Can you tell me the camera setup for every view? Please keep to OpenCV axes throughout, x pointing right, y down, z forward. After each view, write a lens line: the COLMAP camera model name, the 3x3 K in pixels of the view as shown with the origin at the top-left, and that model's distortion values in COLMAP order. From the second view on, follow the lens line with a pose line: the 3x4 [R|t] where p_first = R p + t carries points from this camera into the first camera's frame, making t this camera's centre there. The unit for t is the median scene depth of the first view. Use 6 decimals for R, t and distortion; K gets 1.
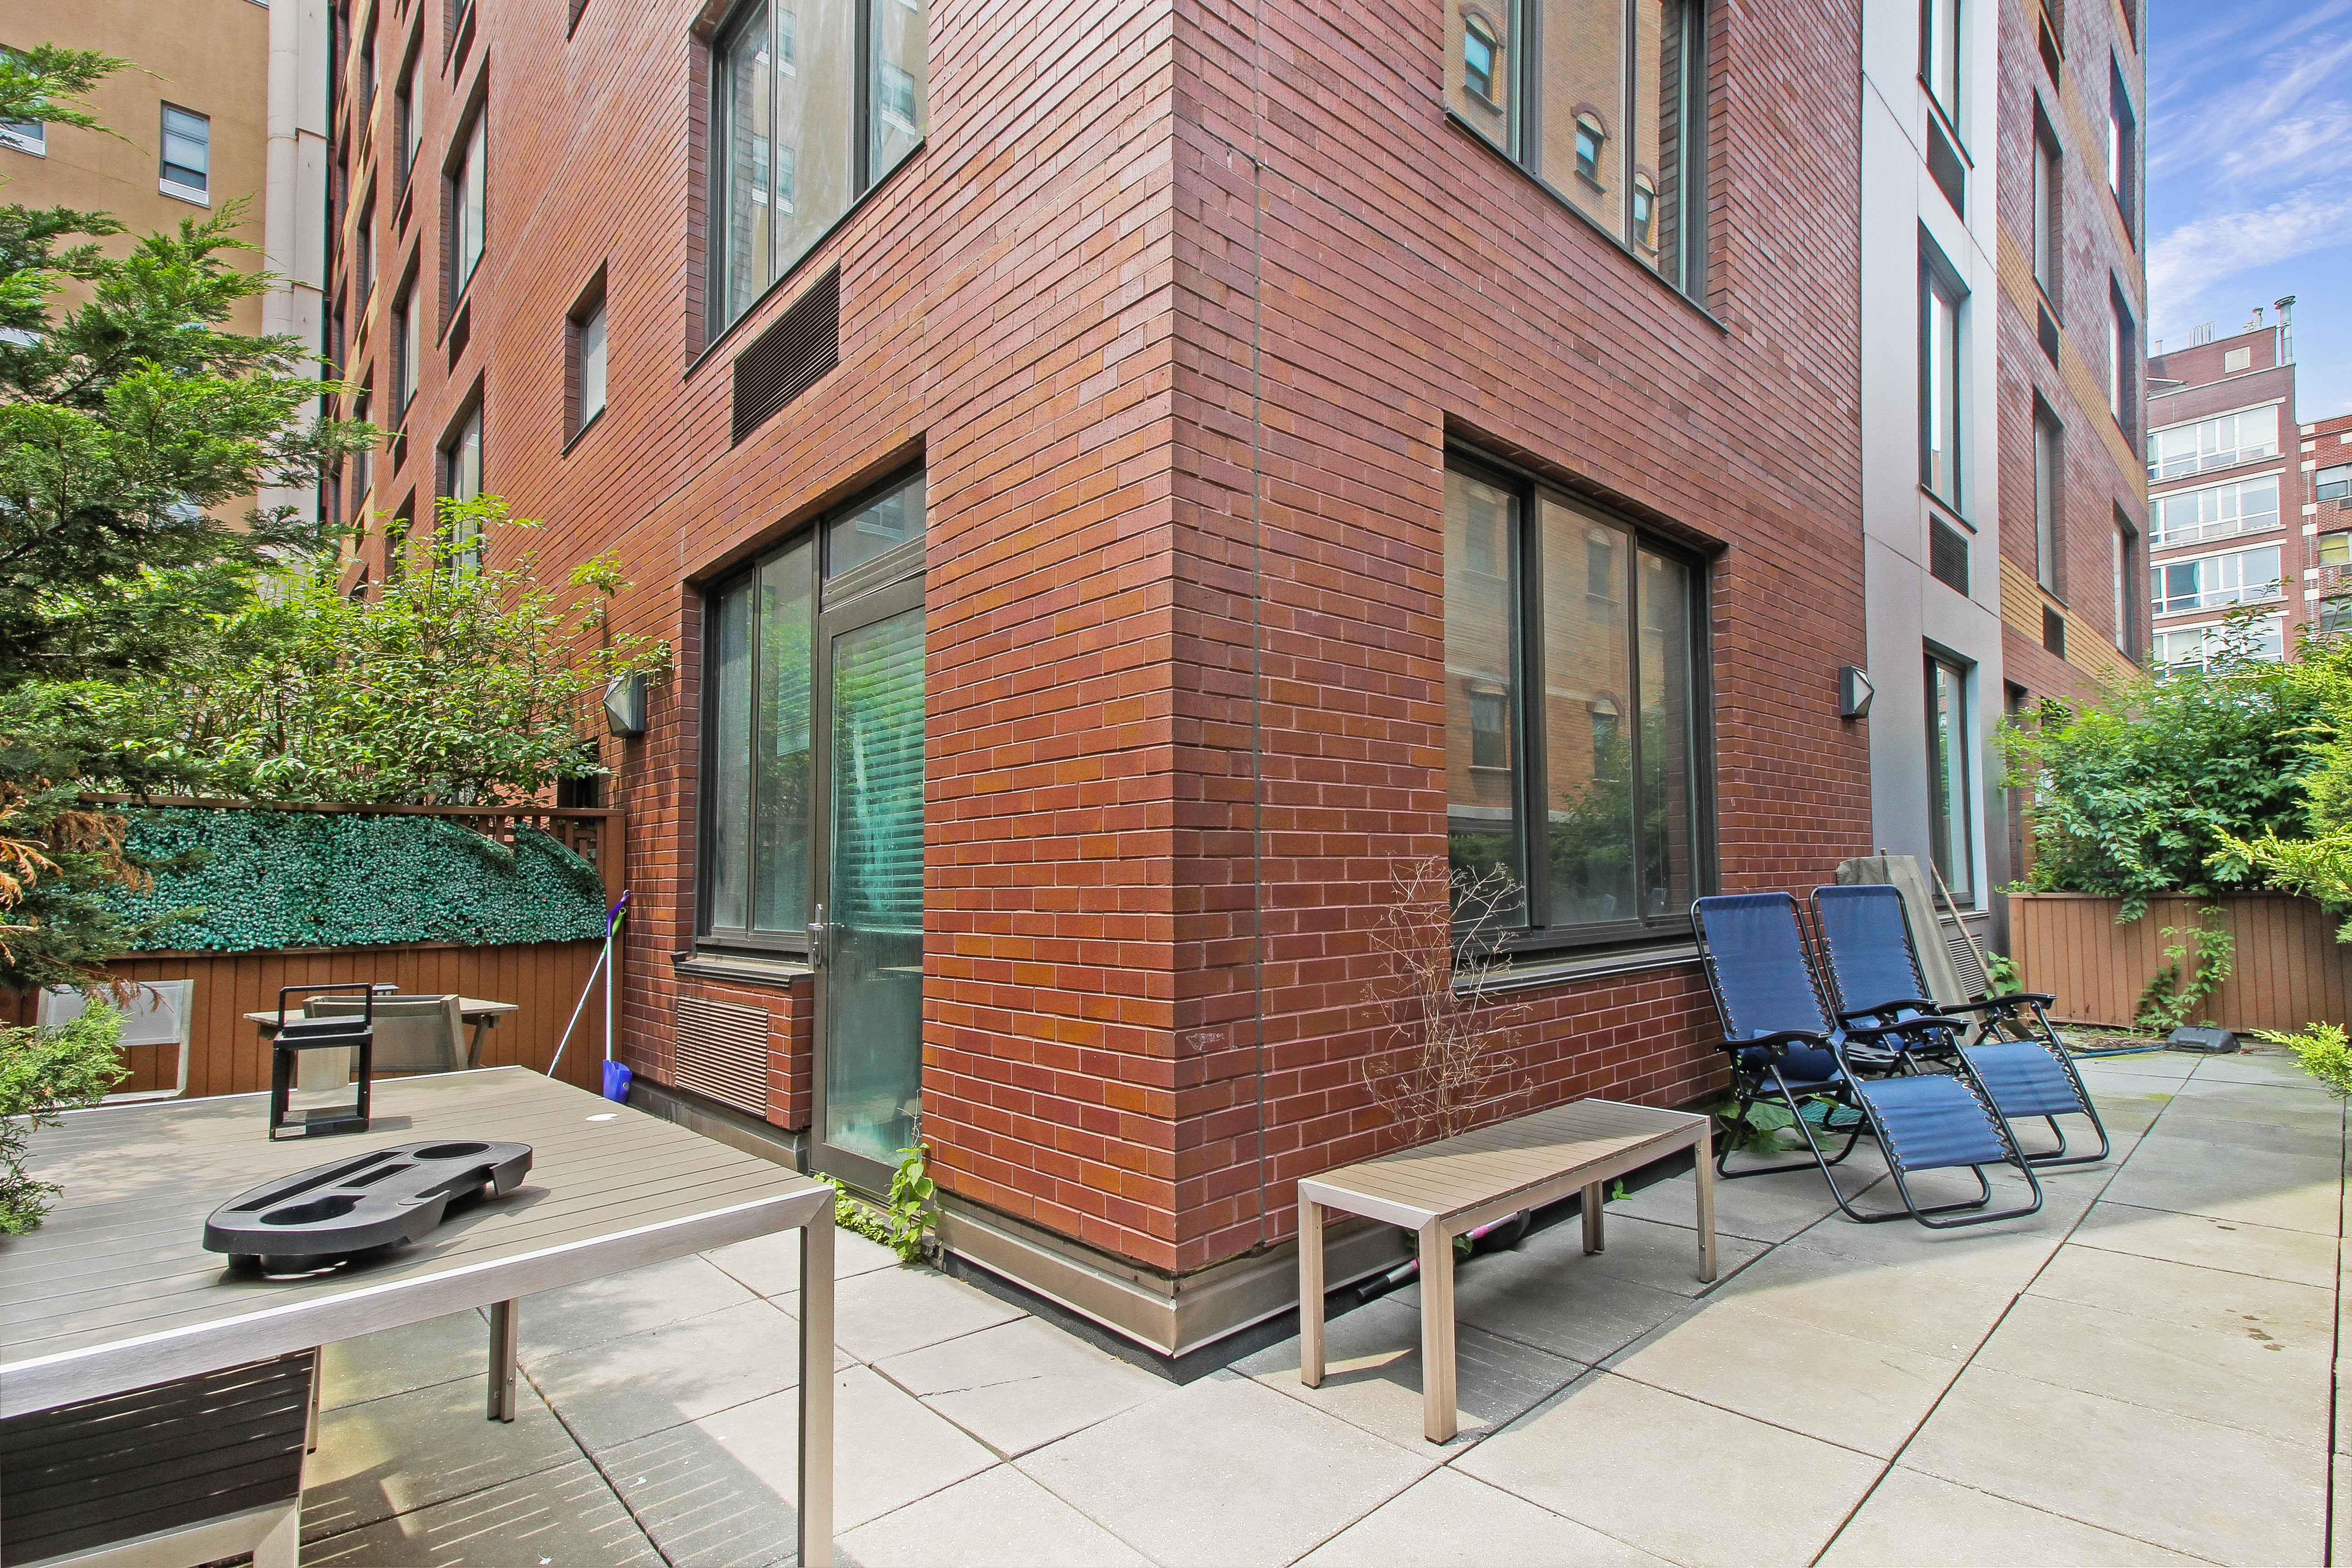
lens RADIAL K [[1112.5, 0, 1176.0], [0, 1112.5, 784.0], [0, 0, 1]] dist [-0.045733, 0.000039]
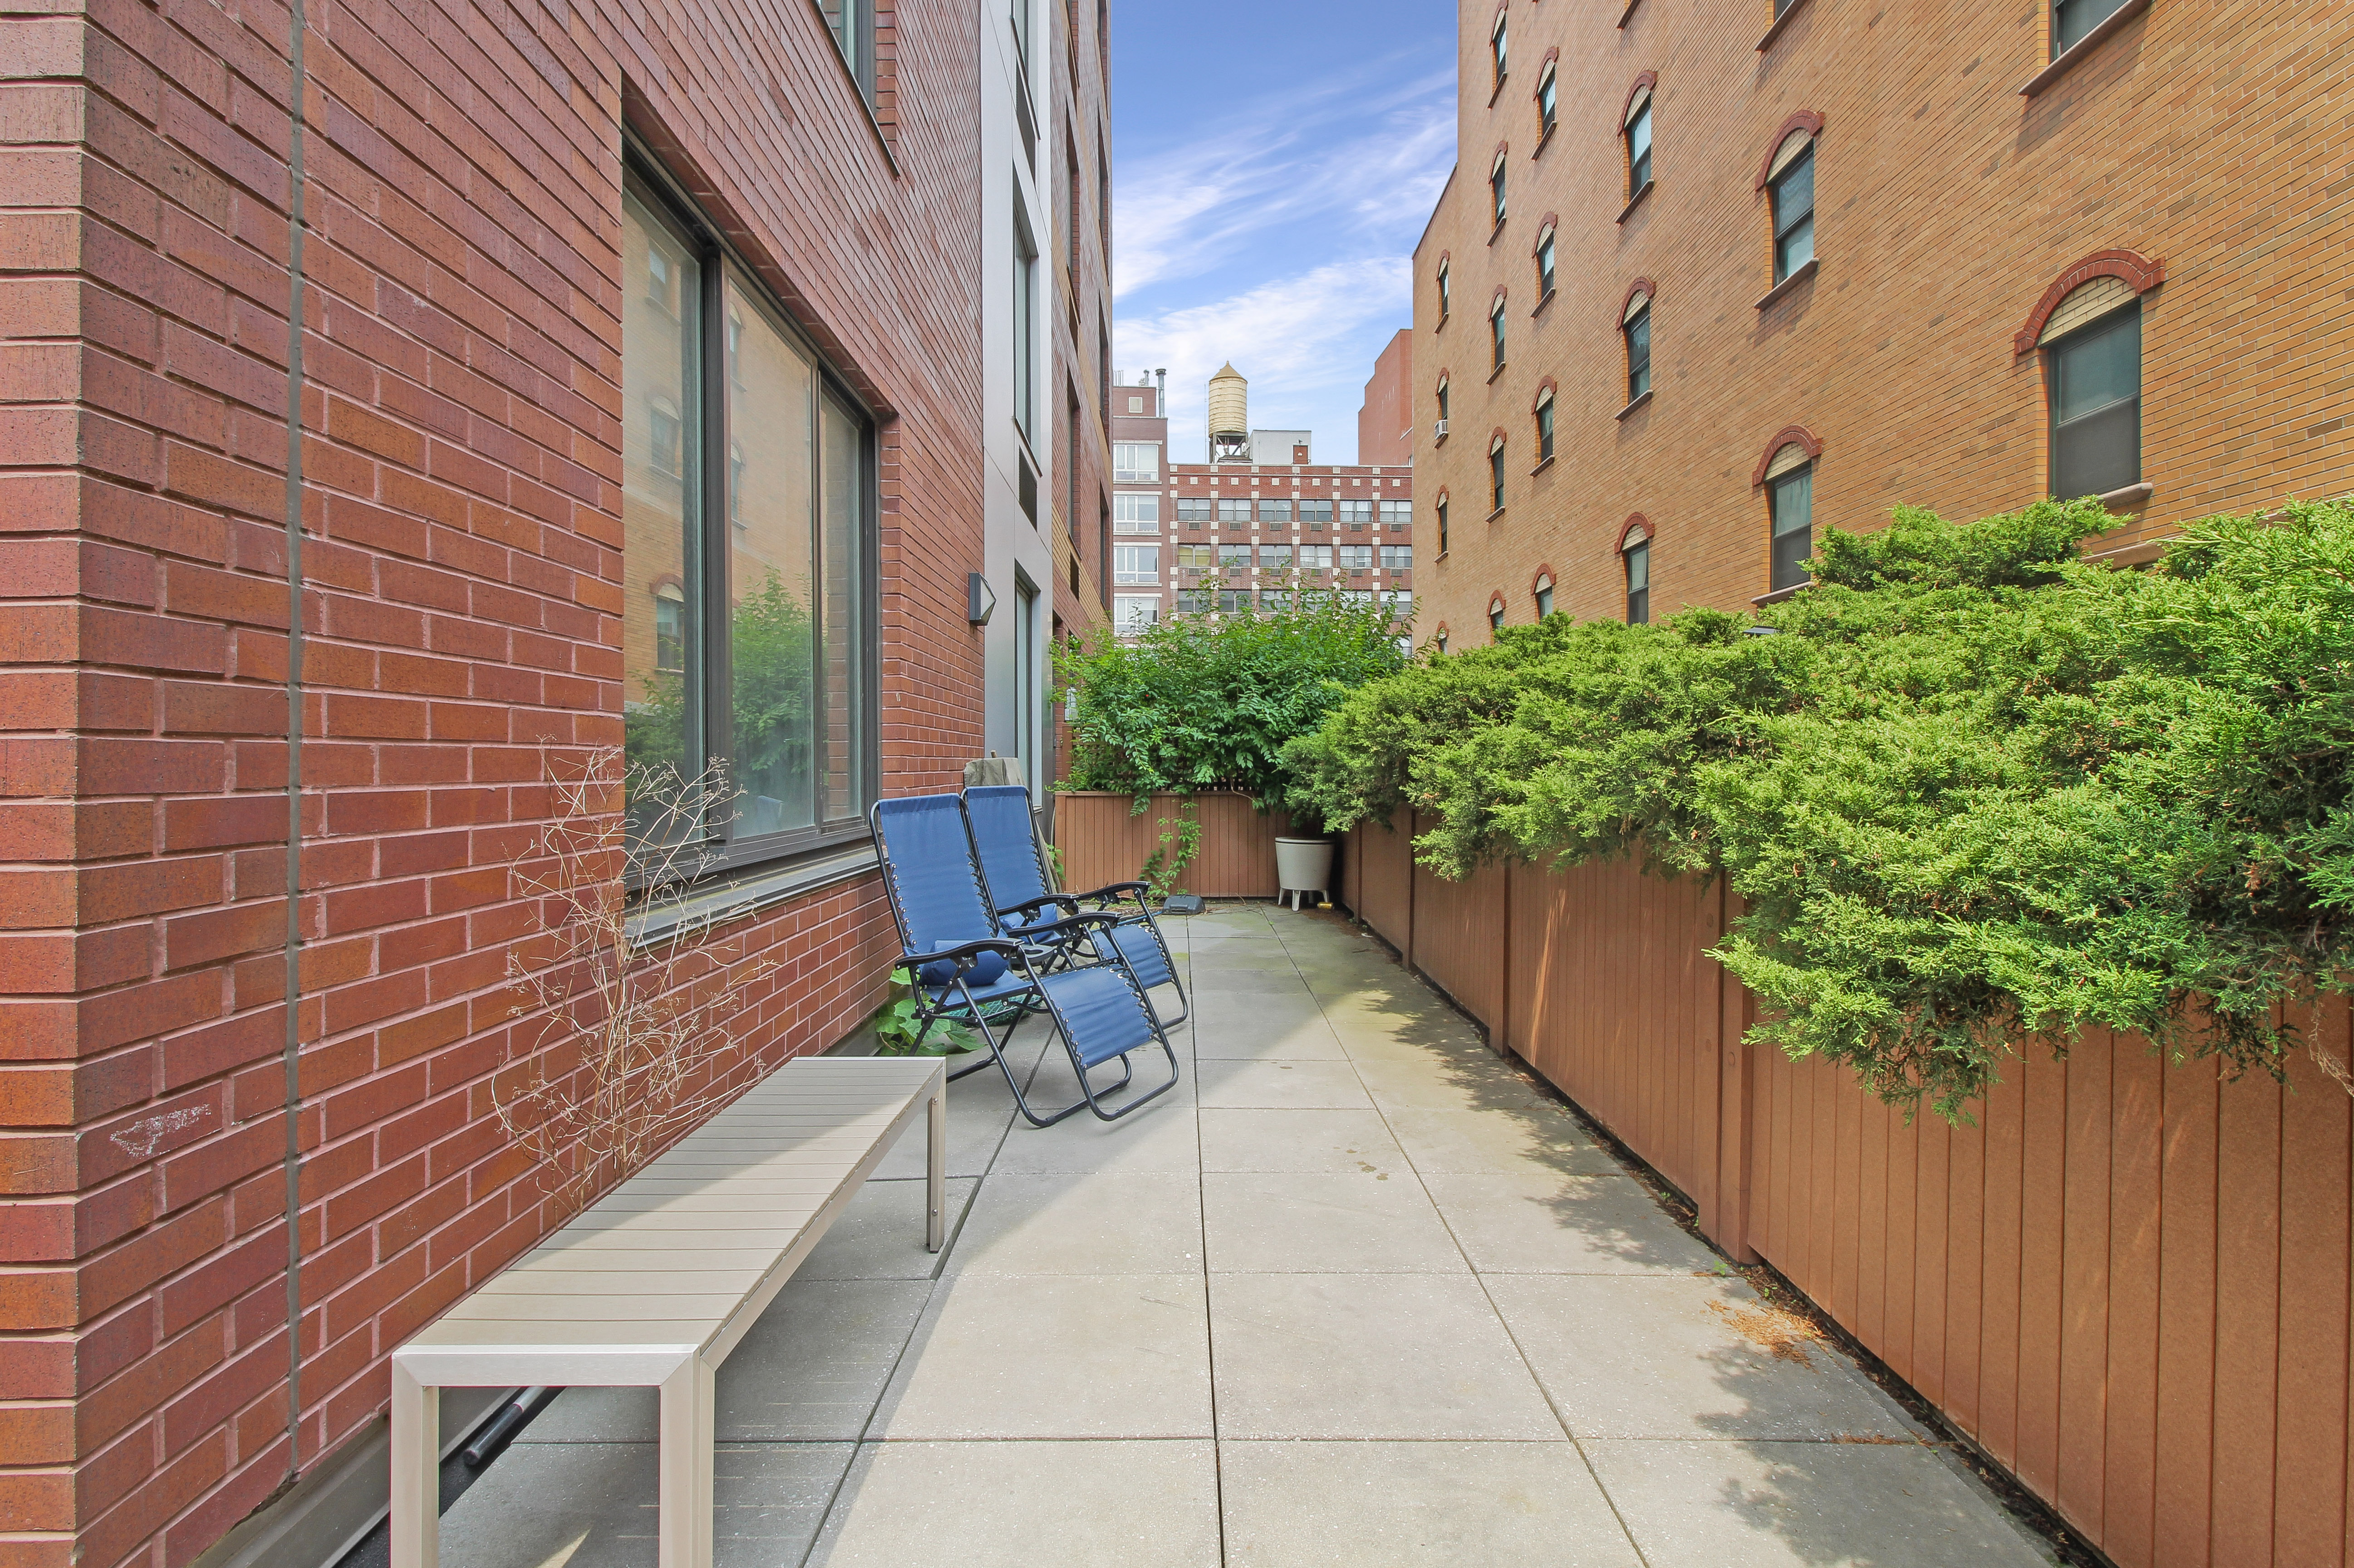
lens RADIAL K [[1069.1, 0, 1213.6], [0, 1069.1, 763.1], [0, 0, 1]] dist [0.008457, -0.022353]
pose [[0.648805, 0.017021, 0.760764, -0.019241], [-0.076083, 0.996191, 0.042597, 0.021301], [-0.757142, -0.085518, 0.647629, 0.320526]]
